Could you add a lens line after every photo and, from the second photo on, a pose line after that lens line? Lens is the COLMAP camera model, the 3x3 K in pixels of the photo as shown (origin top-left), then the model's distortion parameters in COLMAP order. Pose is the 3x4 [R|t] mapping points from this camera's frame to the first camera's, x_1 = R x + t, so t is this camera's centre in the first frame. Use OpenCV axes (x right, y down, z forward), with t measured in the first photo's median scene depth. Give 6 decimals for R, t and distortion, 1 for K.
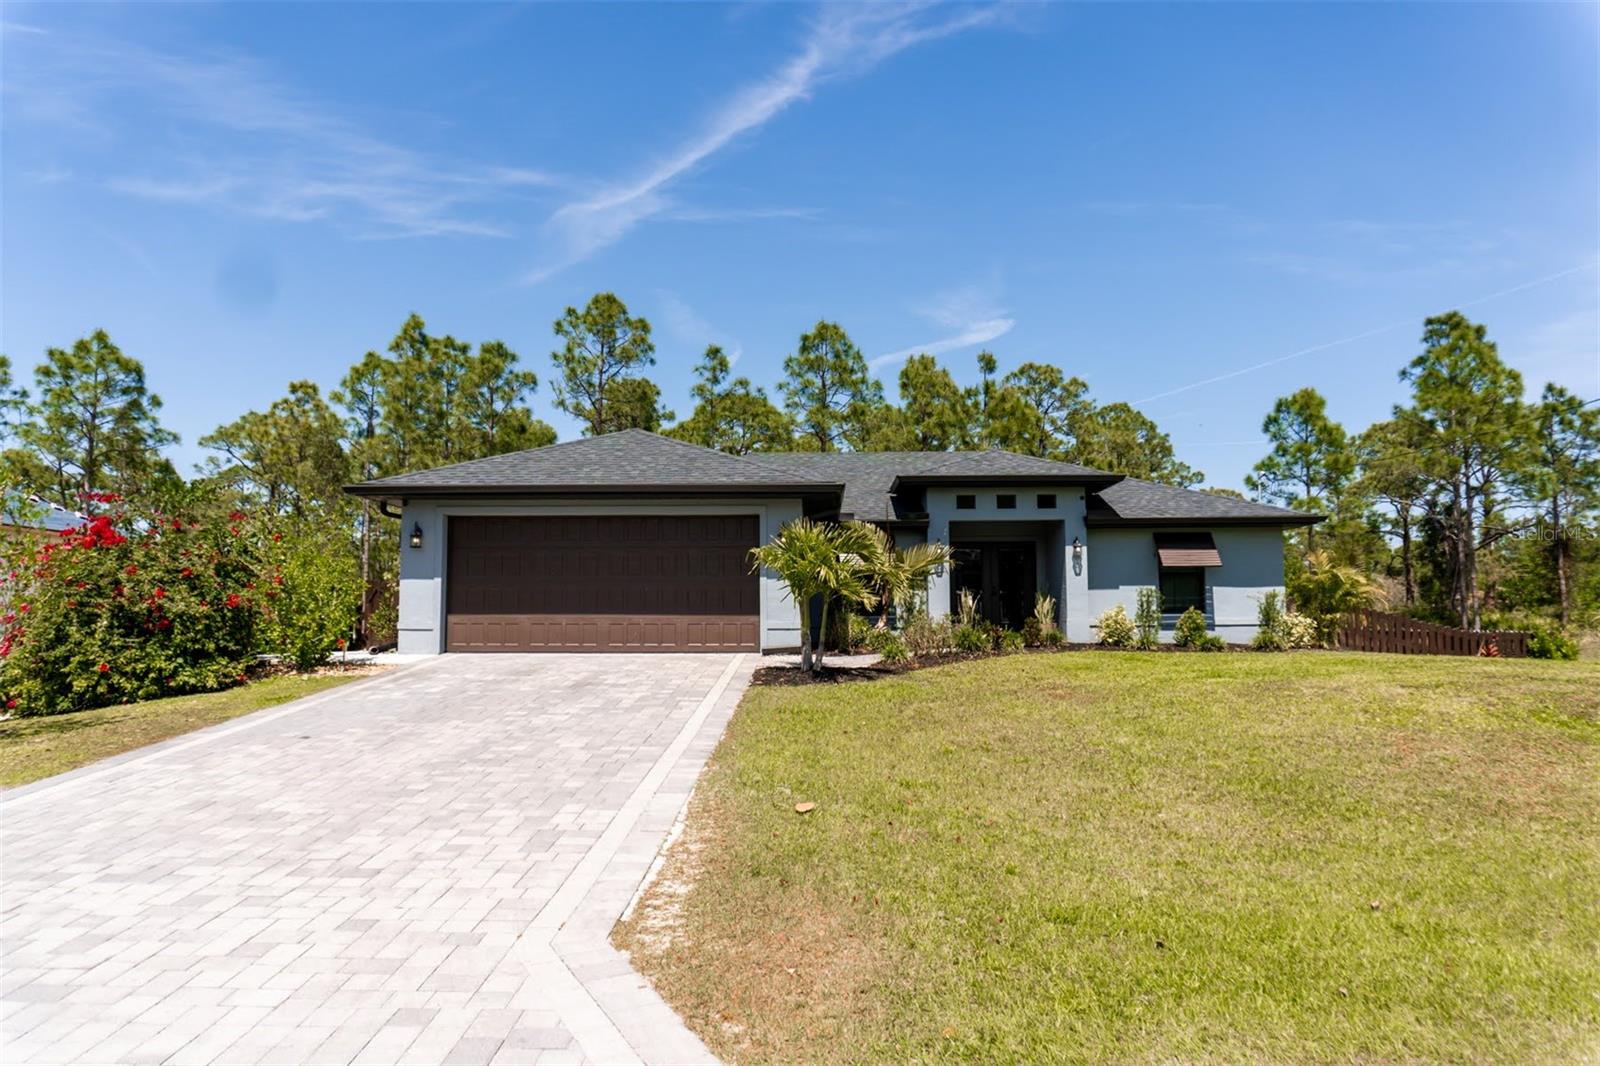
lens RADIAL K [[1114.8, 0, 800.0], [0, 1114.8, 533.0], [0, 0, 1]] dist [-0.001266, 0.001456]
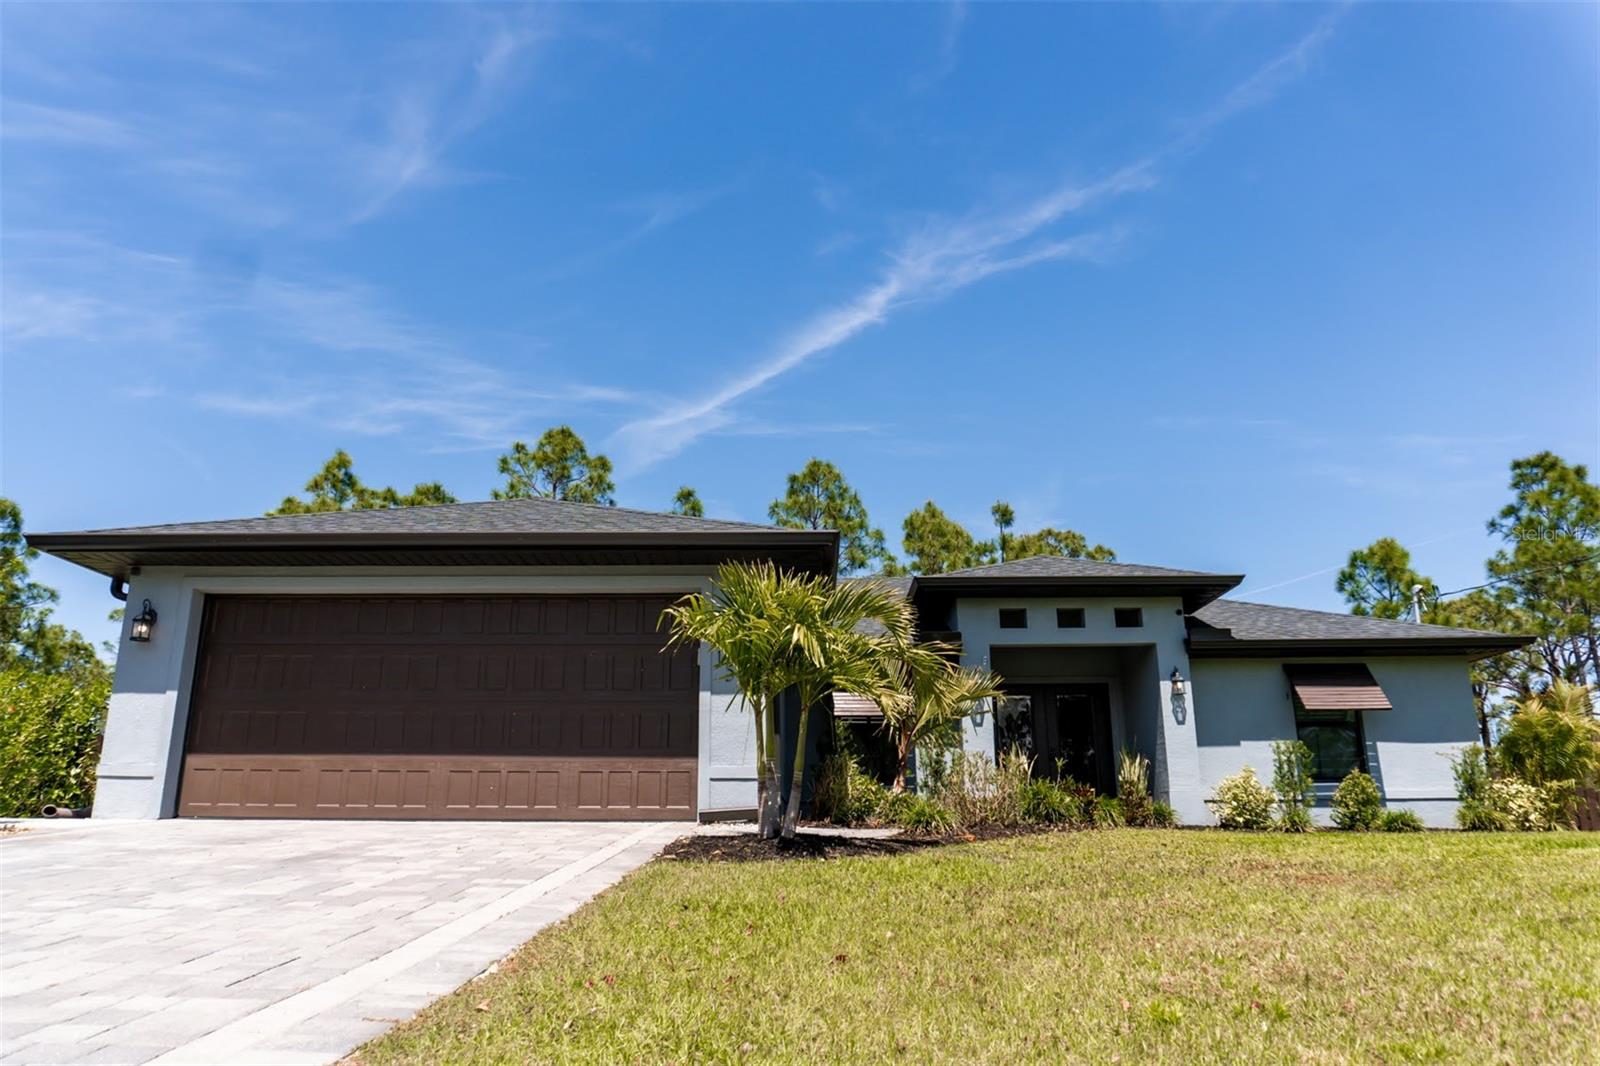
lens RADIAL K [[1136.0, 0, 780.7], [0, 1136.0, 539.8], [0, 0, 1]] dist [-0.007409, -0.017587]
pose [[0.999921, -0.000284, -0.012595, 0.012030], [-0.001994, 0.983568, -0.180525, 0.052512], [0.012439, 0.180536, 0.983490, 0.288088]]
